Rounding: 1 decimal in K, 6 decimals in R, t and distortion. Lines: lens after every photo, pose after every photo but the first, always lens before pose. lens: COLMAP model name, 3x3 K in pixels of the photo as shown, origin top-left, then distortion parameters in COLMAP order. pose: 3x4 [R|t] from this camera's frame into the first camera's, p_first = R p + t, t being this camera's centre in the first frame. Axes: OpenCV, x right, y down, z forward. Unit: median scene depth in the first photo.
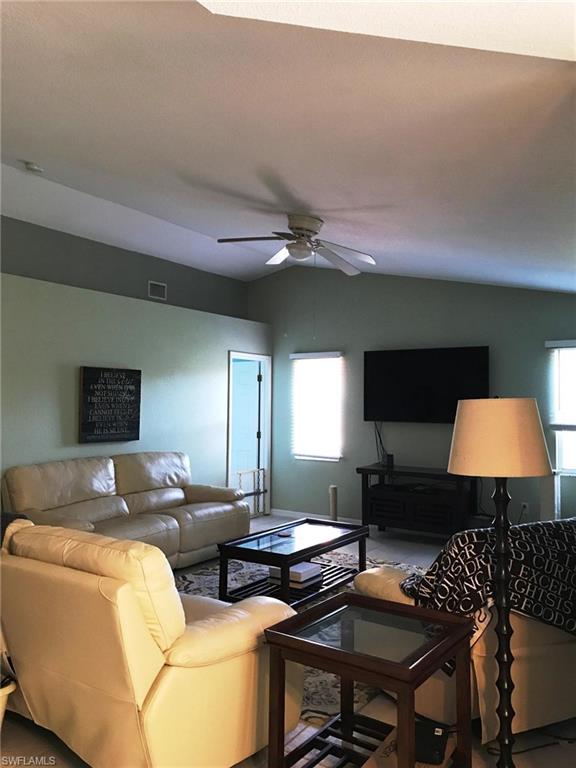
lens RADIAL K [[631.5, 0, 288.7], [0, 631.5, 381.1], [0, 0, 1]] dist [0.013282, -0.010986]
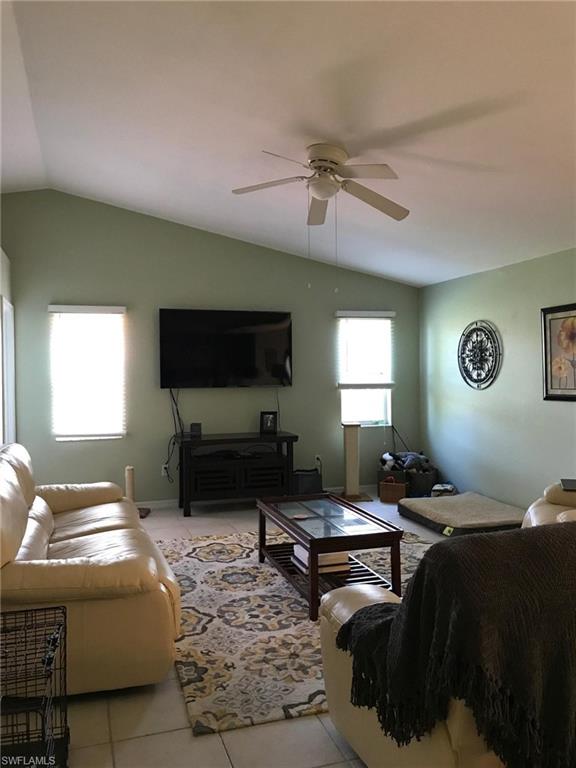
lens RADIAL K [[631.5, 0, 288.1], [0, 631.5, 386.1], [0, 0, 1]] dist [0.013282, -0.010986]
pose [[0.602921, -0.036058, 0.796986, -0.490931], [-0.014761, 0.998303, 0.056333, 0.008065], [-0.797664, -0.045729, 0.601365, 0.343617]]
